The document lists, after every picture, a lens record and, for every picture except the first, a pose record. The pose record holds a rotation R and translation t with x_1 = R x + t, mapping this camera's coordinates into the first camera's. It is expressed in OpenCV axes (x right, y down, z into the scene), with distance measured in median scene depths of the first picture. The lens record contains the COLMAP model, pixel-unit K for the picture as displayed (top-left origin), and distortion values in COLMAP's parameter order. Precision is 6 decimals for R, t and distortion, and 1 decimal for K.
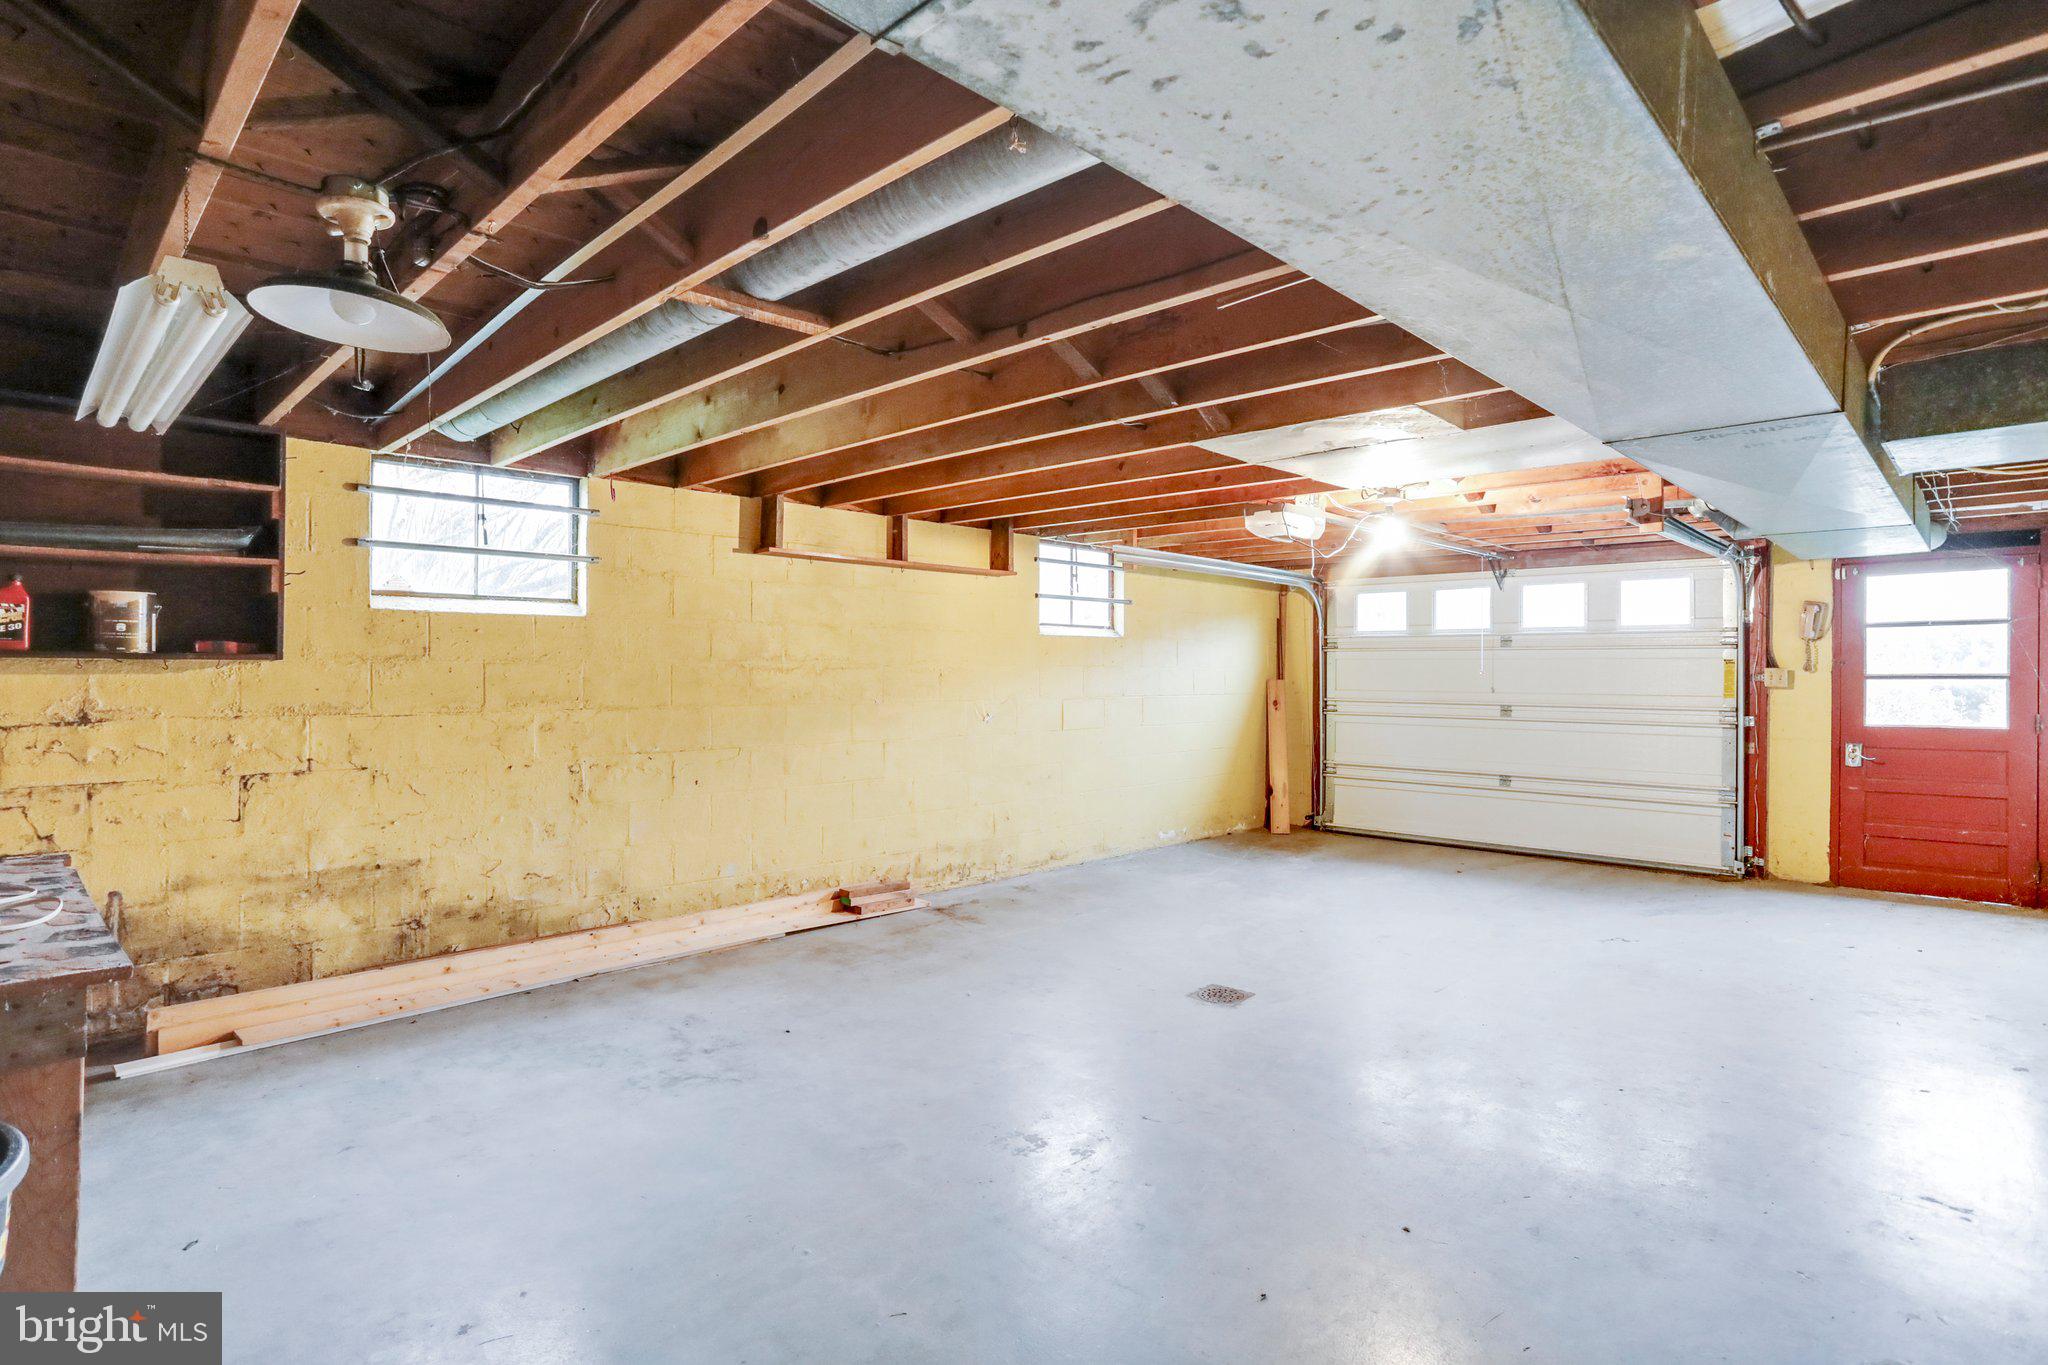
lens RADIAL K [[1027.0, 0, 1015.2], [0, 1027.0, 682.4], [0, 0, 1]] dist [-0.039870, -0.000460]
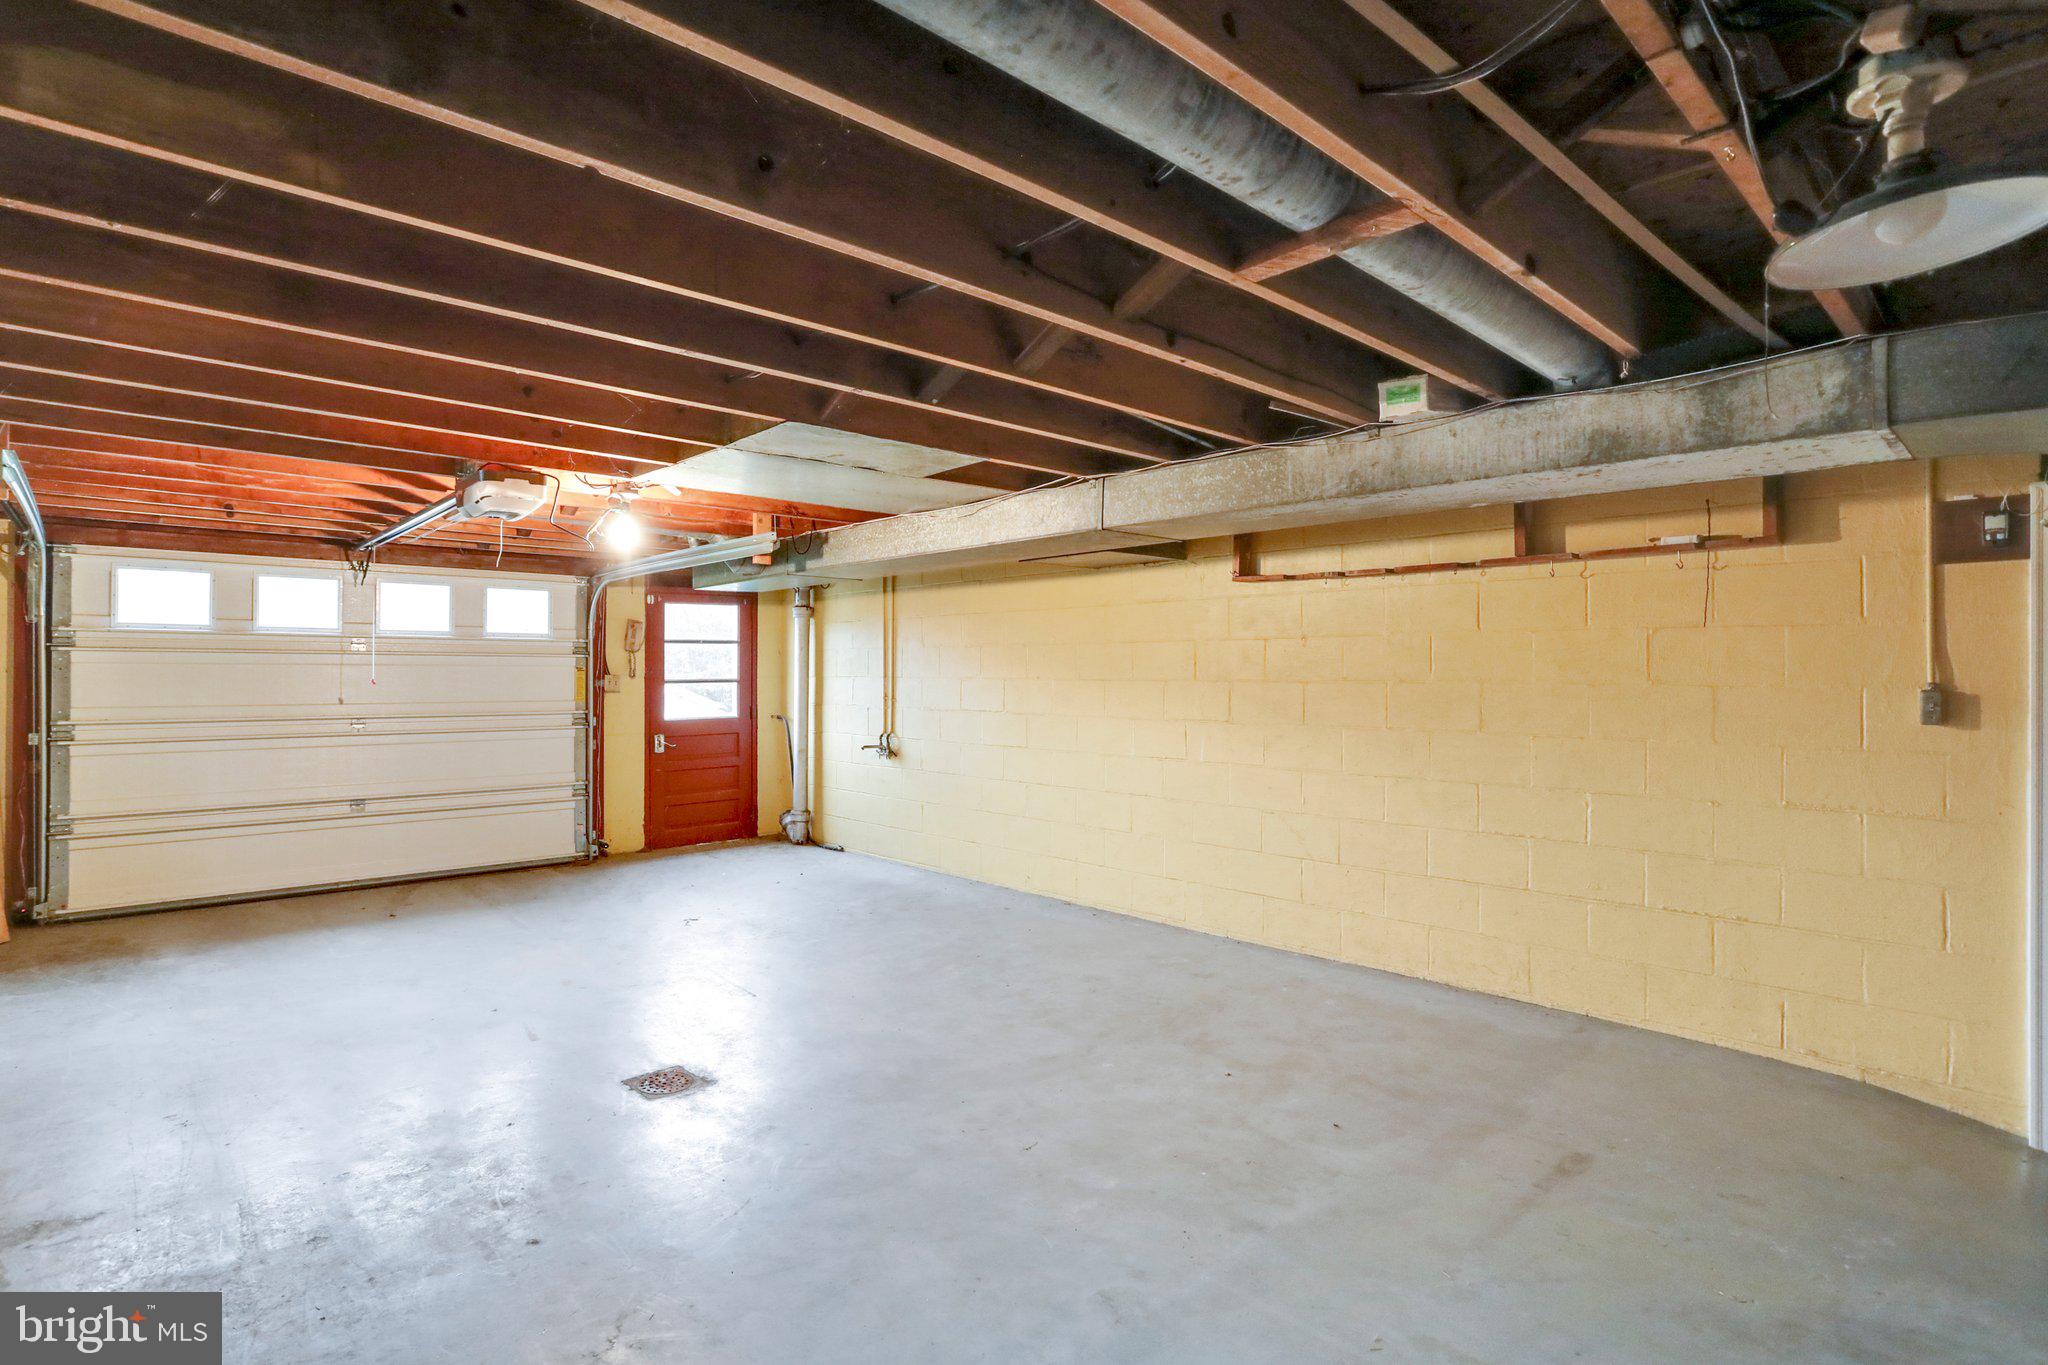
lens RADIAL K [[1027.0, 0, 1014.7], [0, 1027.0, 670.2], [0, 0, 1]] dist [-0.039870, -0.000460]
pose [[0.045660, -0.000112, 0.998957, -0.419283], [0.011669, 0.999932, -0.000422, -0.013763], [-0.998889, 0.011676, 0.045659, 0.479009]]
